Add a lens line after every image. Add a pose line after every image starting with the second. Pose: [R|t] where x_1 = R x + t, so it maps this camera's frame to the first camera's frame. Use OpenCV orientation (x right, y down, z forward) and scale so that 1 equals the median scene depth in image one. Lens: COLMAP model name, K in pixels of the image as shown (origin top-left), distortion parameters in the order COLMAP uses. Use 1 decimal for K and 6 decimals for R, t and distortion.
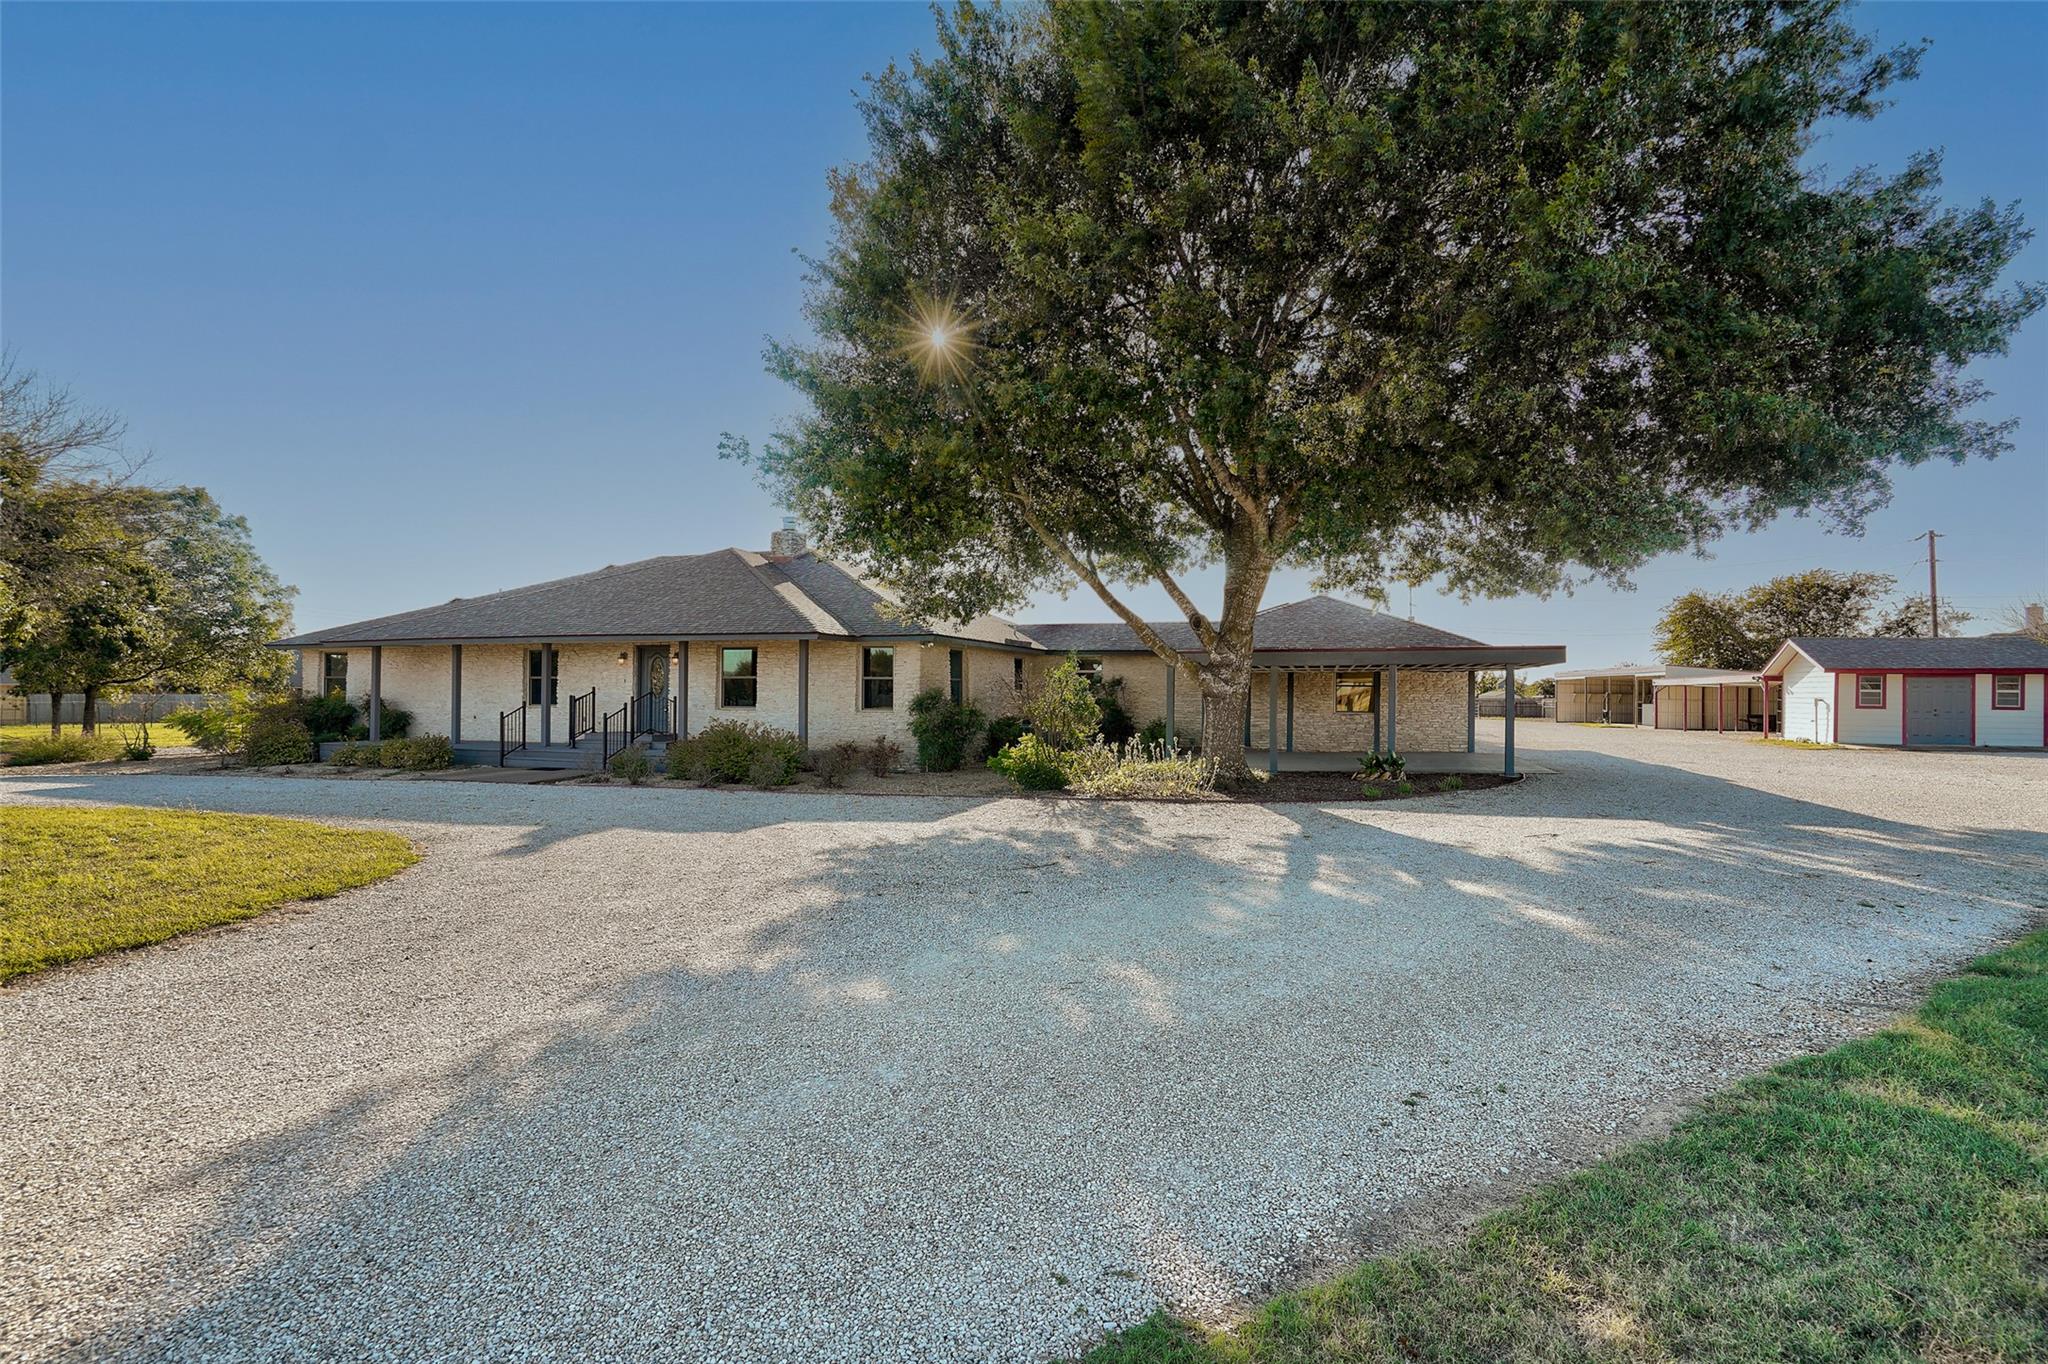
lens RADIAL K [[934.4, 0, 1024.0], [0, 934.4, 682.0], [0, 0, 1]] dist [-0.007552, -0.000138]
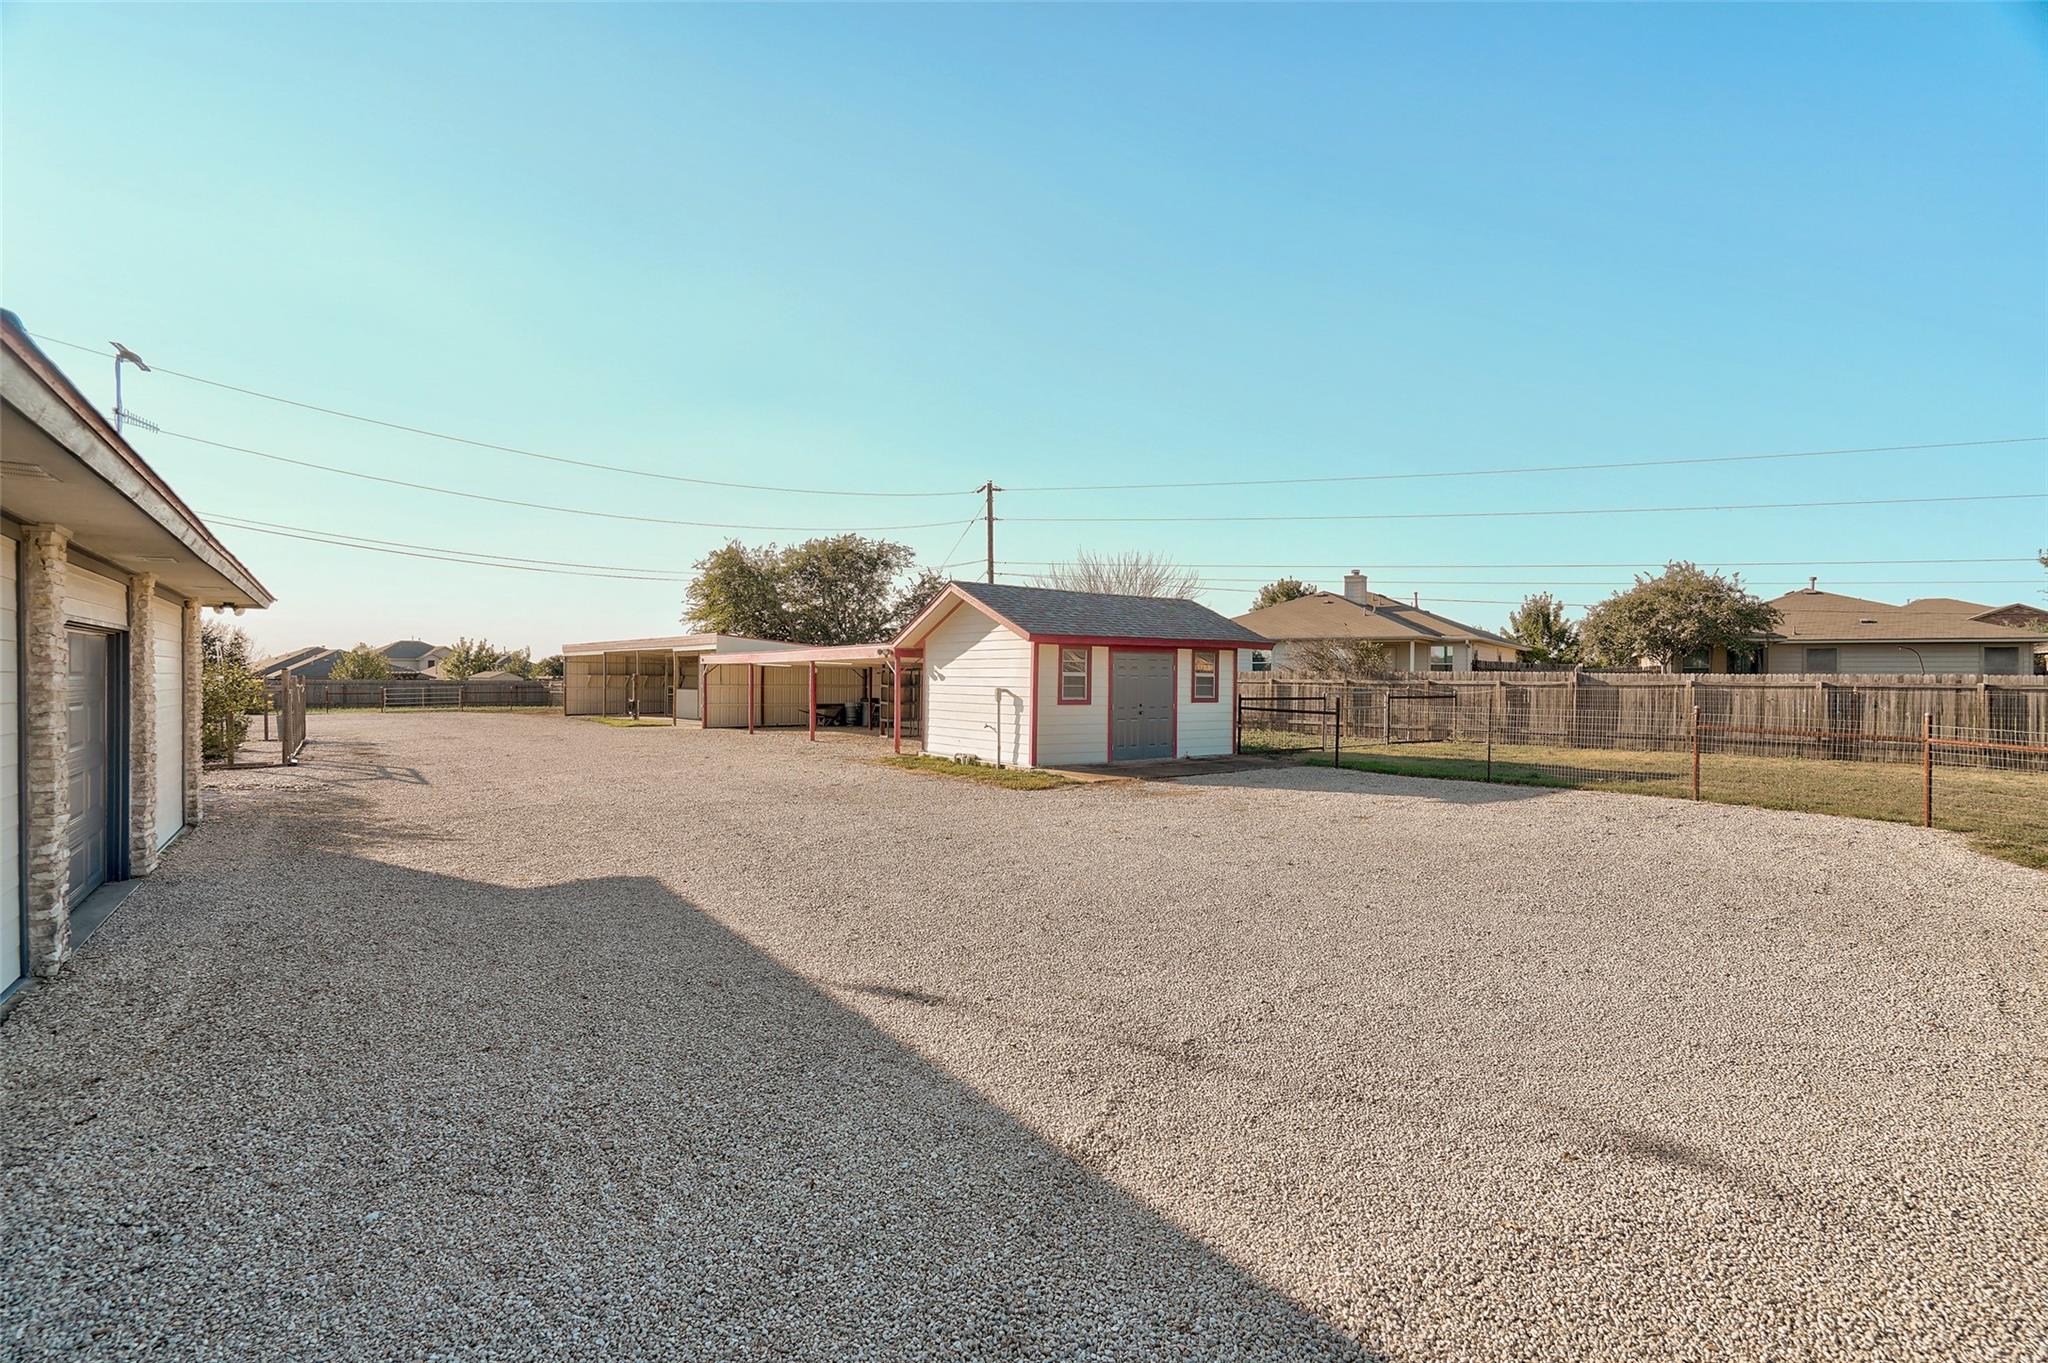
lens RADIAL K [[934.4, 0, 1024.0], [0, 934.4, 681.5], [0, 0, 1]] dist [-0.007552, -0.000138]
pose [[0.565011, -0.012050, 0.824996, 0.285654], [-0.007014, 0.999787, 0.019407, 0.002005], [-0.825054, -0.016751, 0.564806, 0.486400]]
